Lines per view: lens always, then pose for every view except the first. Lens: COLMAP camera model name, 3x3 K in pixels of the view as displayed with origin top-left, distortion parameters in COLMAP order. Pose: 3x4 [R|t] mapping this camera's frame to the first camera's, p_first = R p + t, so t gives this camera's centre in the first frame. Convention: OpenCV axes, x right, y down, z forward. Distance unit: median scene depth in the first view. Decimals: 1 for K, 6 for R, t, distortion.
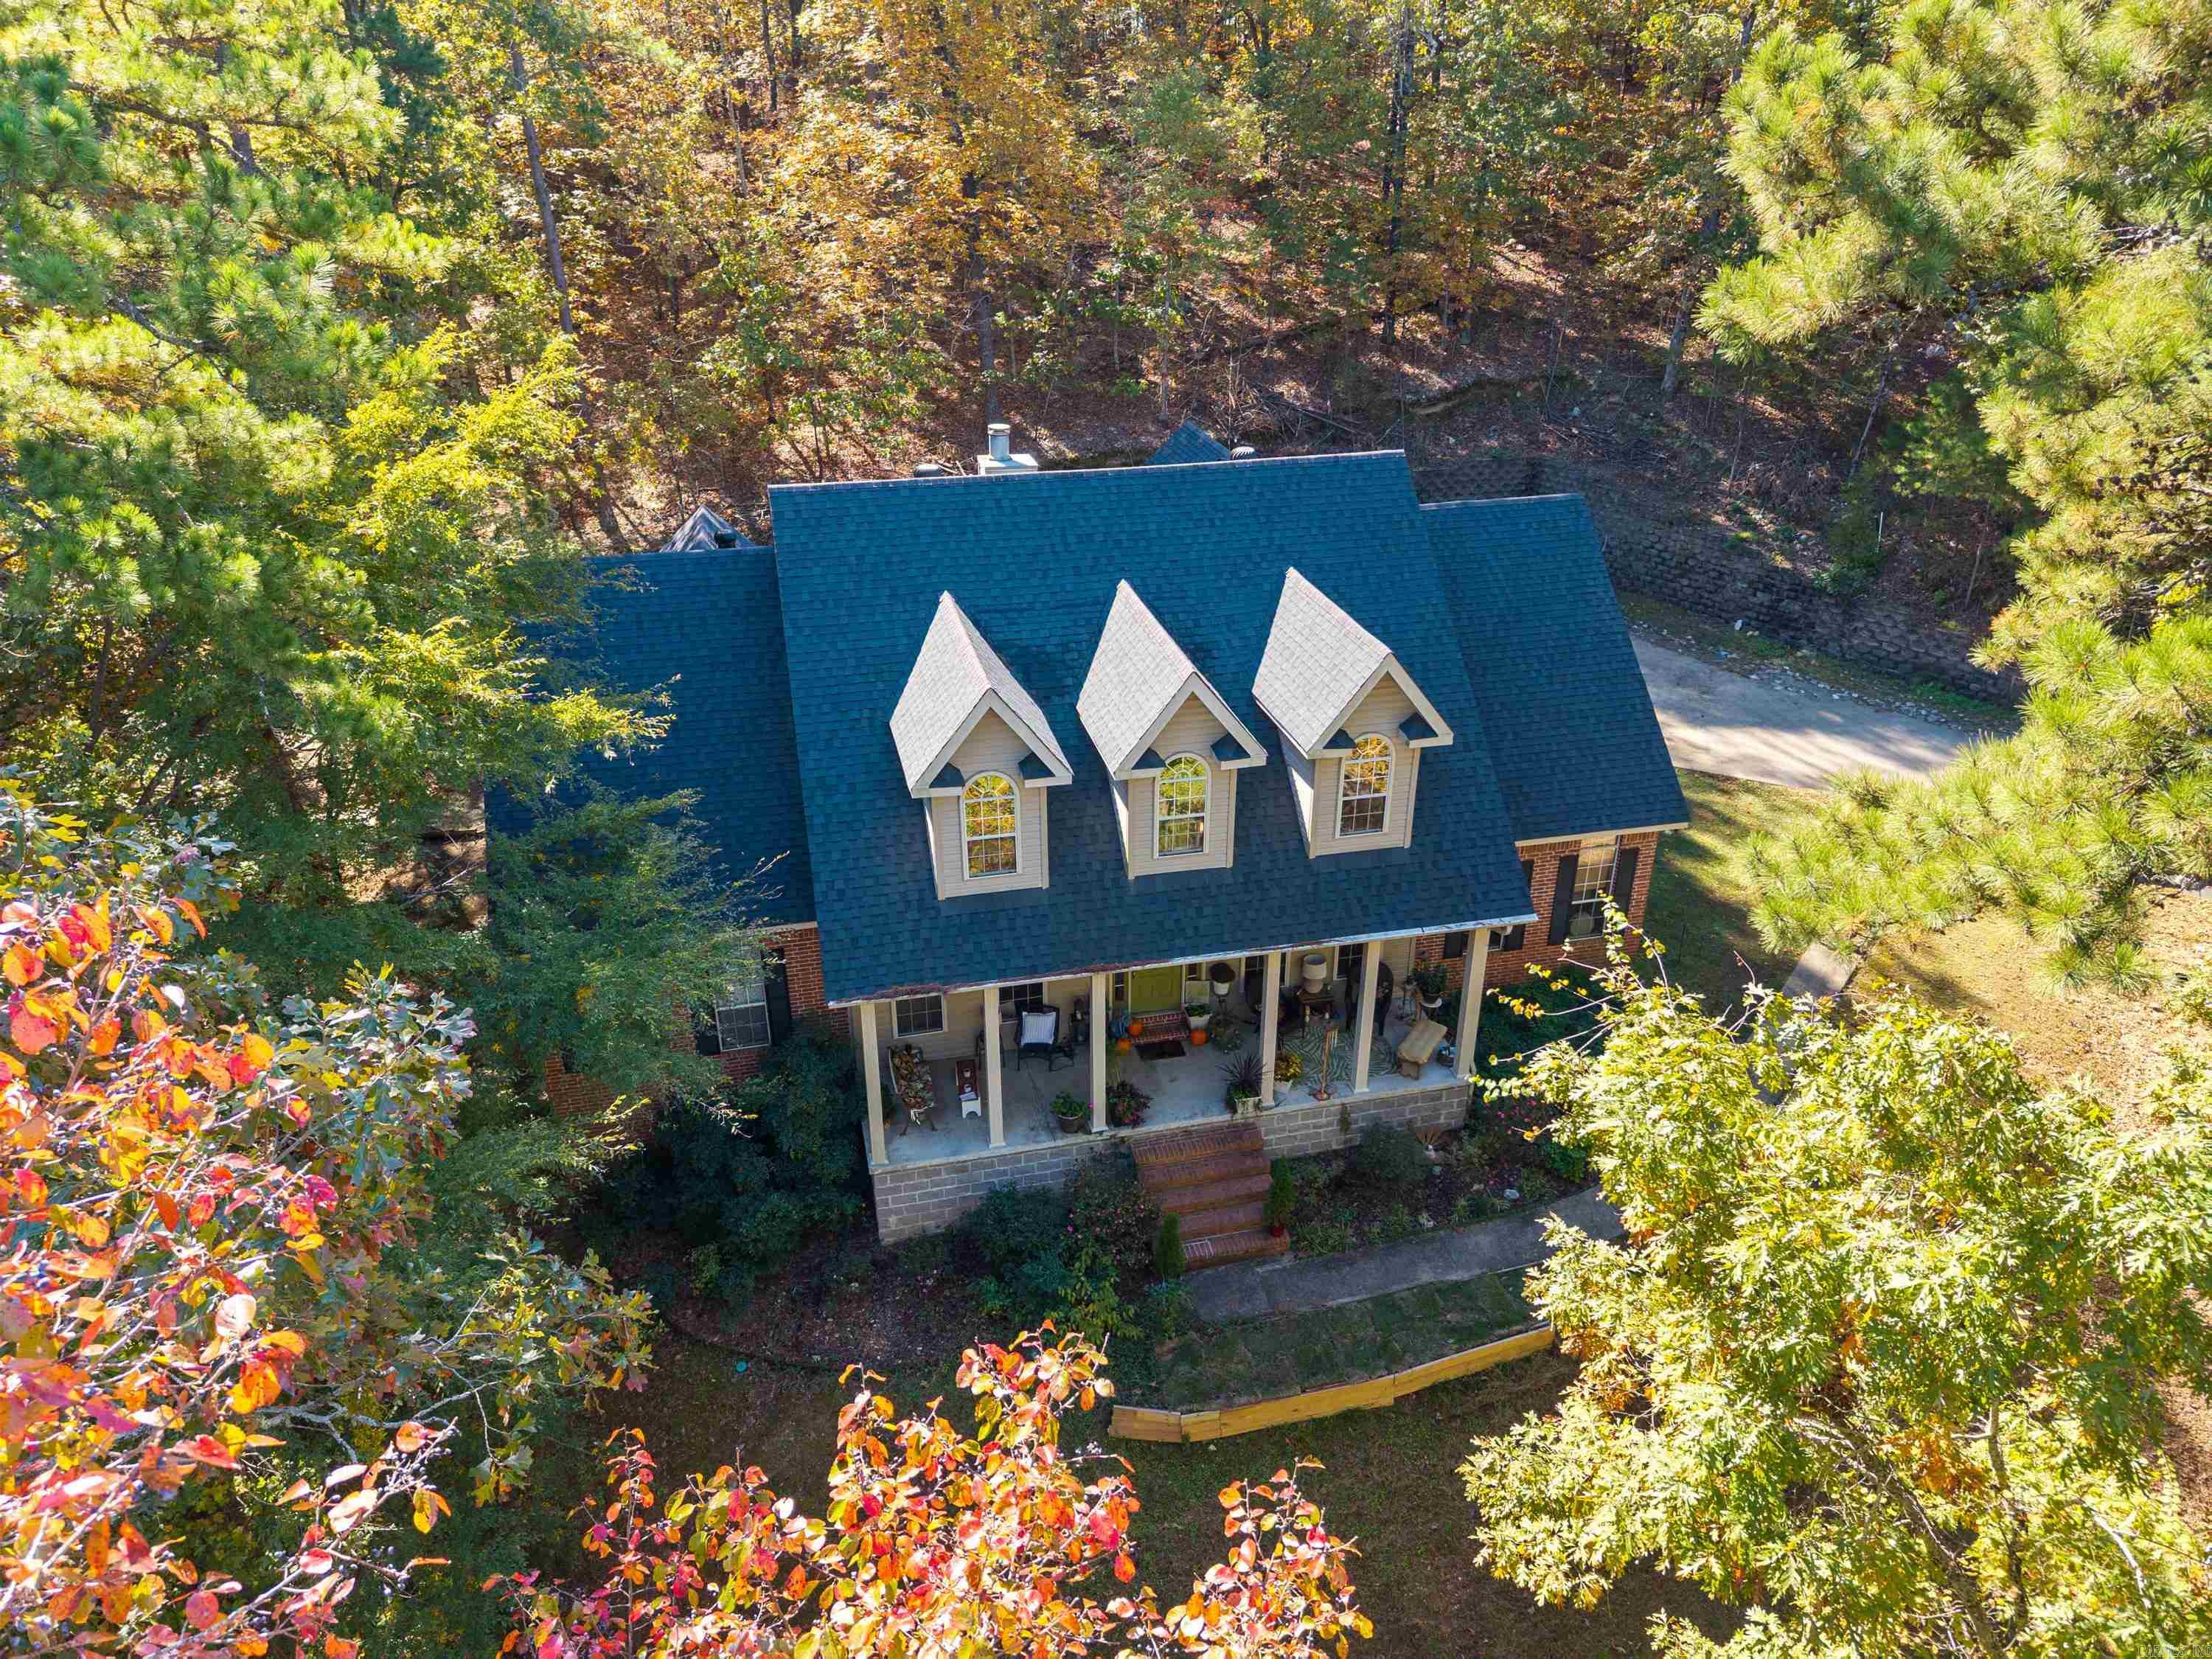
lens RADIAL K [[1513.9, 0, 1091.4], [0, 1513.9, 842.2], [0, 0, 1]] dist [0.025982, -0.020961]
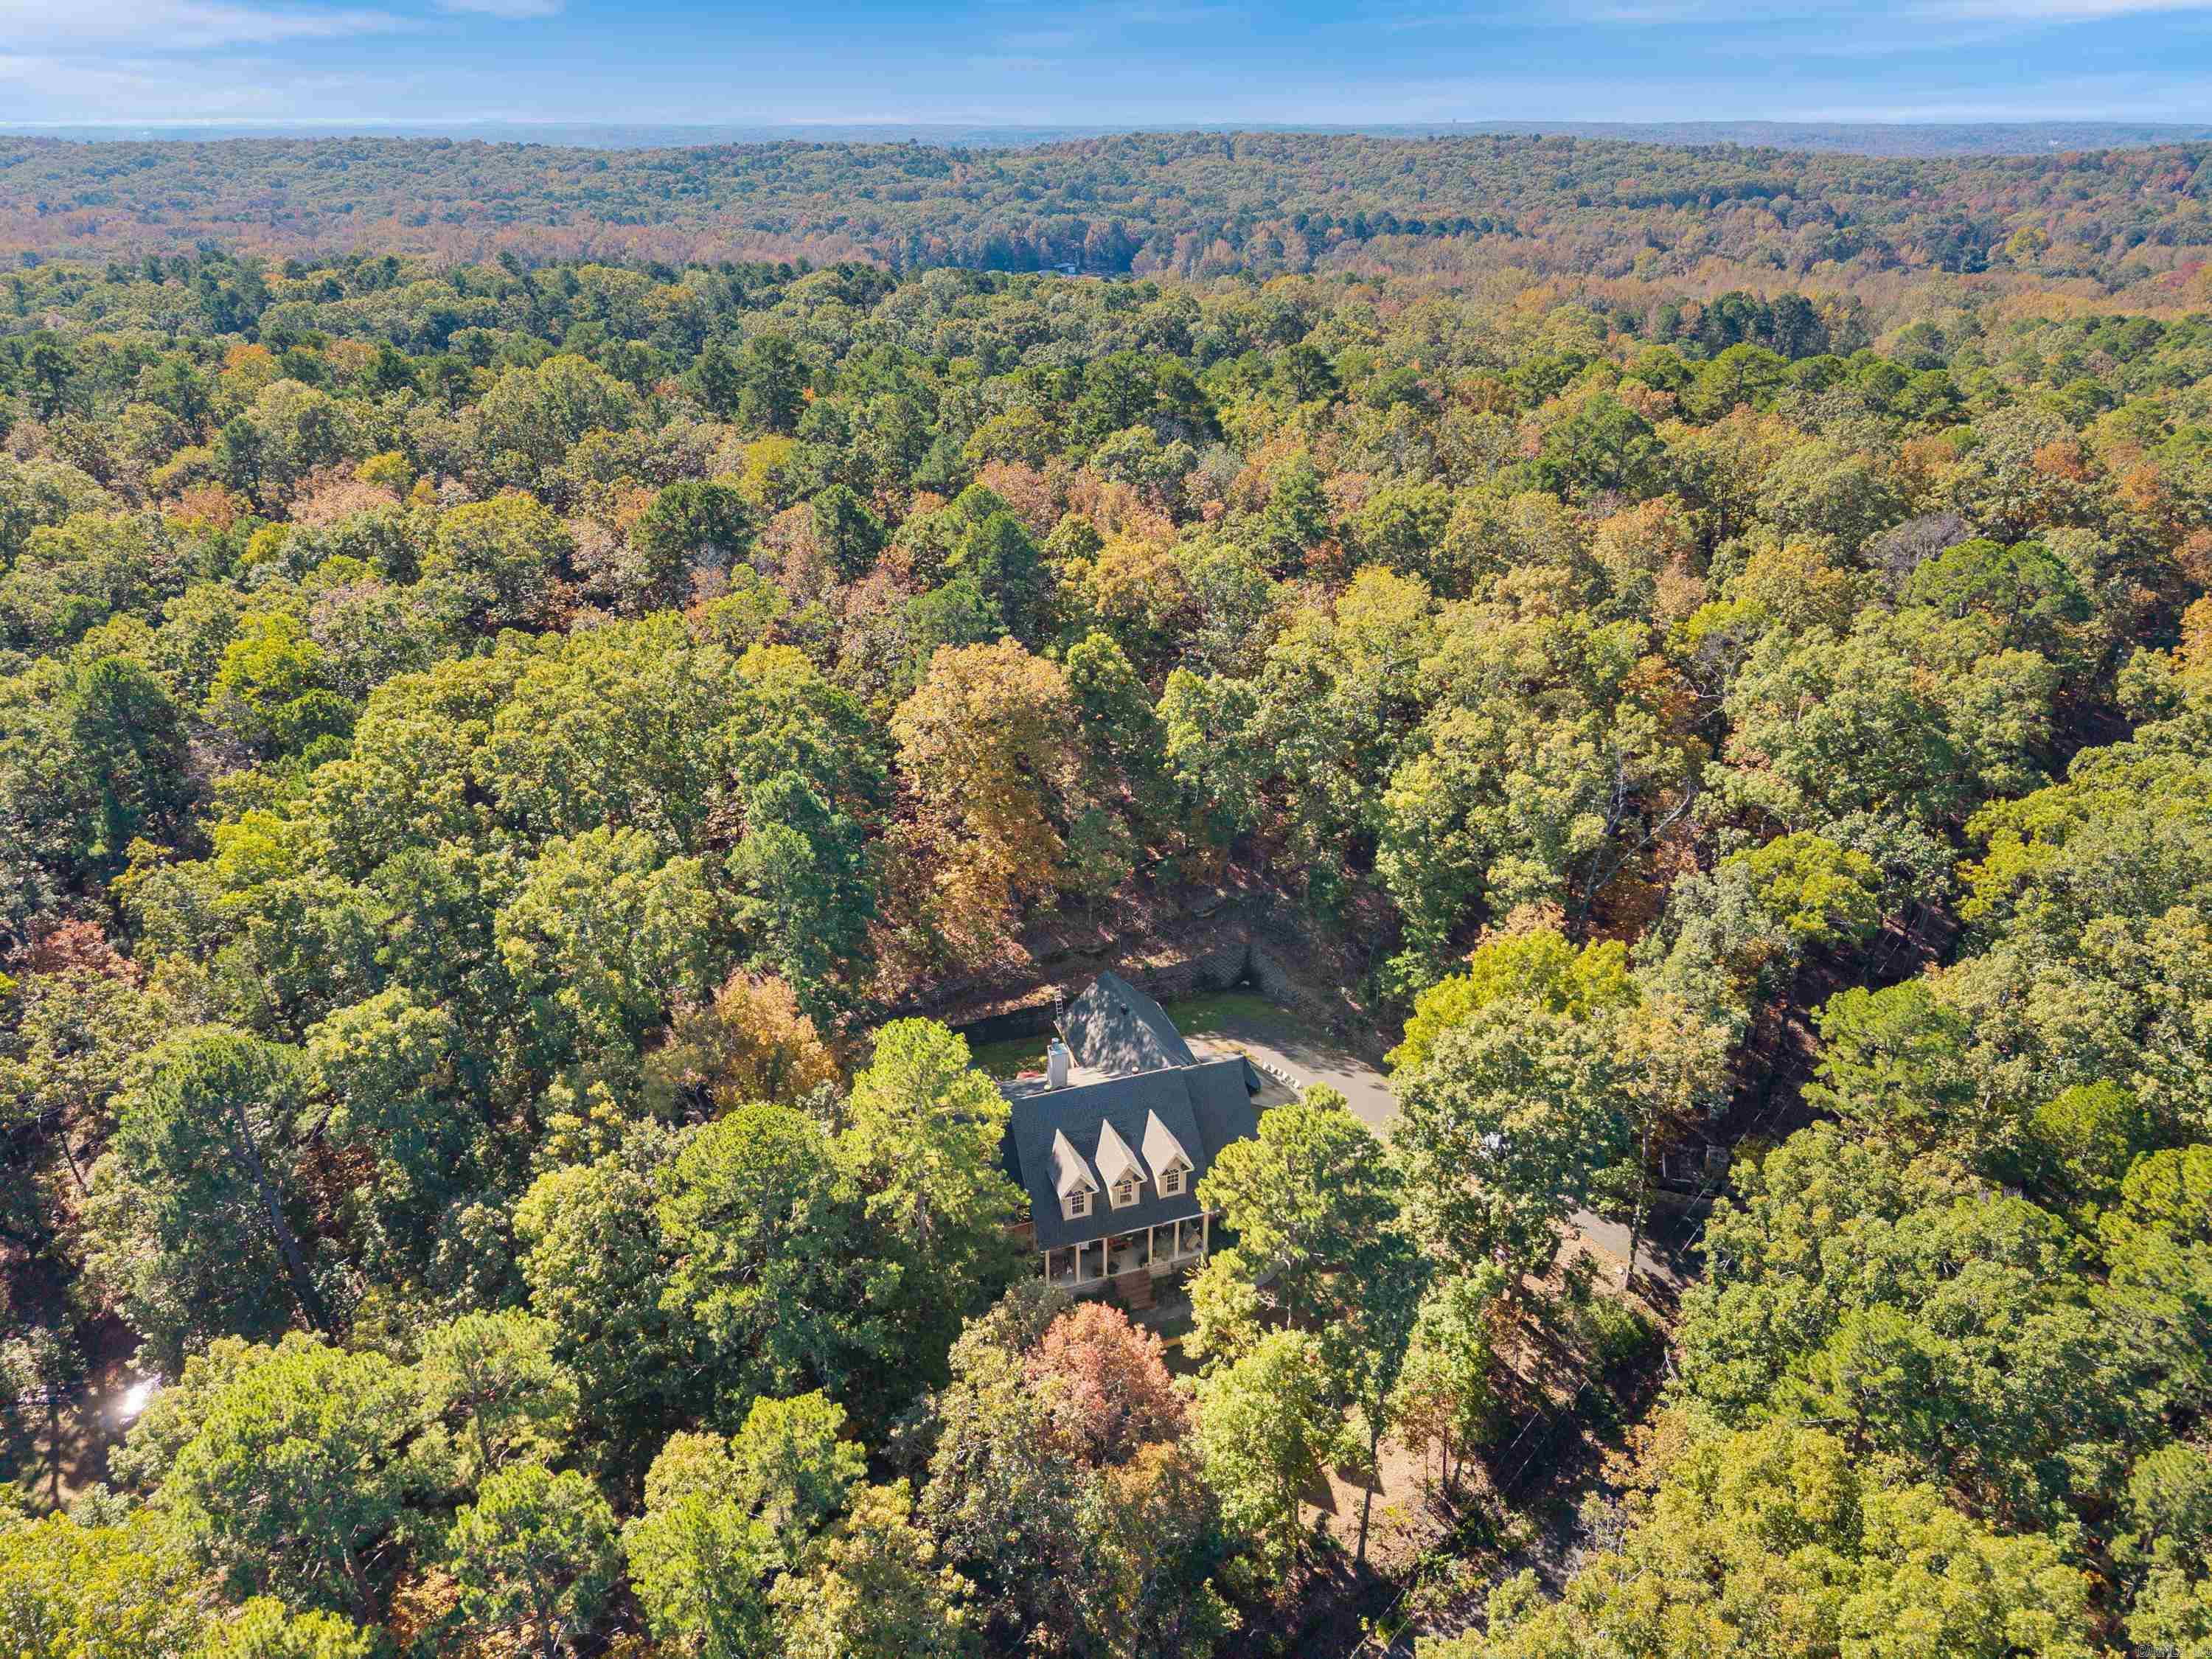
lens RADIAL K [[1513.9, 0, 1102.8], [0, 1513.9, 825.4], [0, 0, 1]] dist [0.025982, -0.020961]
pose [[0.994543, -0.037486, 0.097365, -0.325812], [0.039649, 0.999006, -0.020380, -0.843235], [-0.096504, 0.024130, 0.995040, -2.742937]]
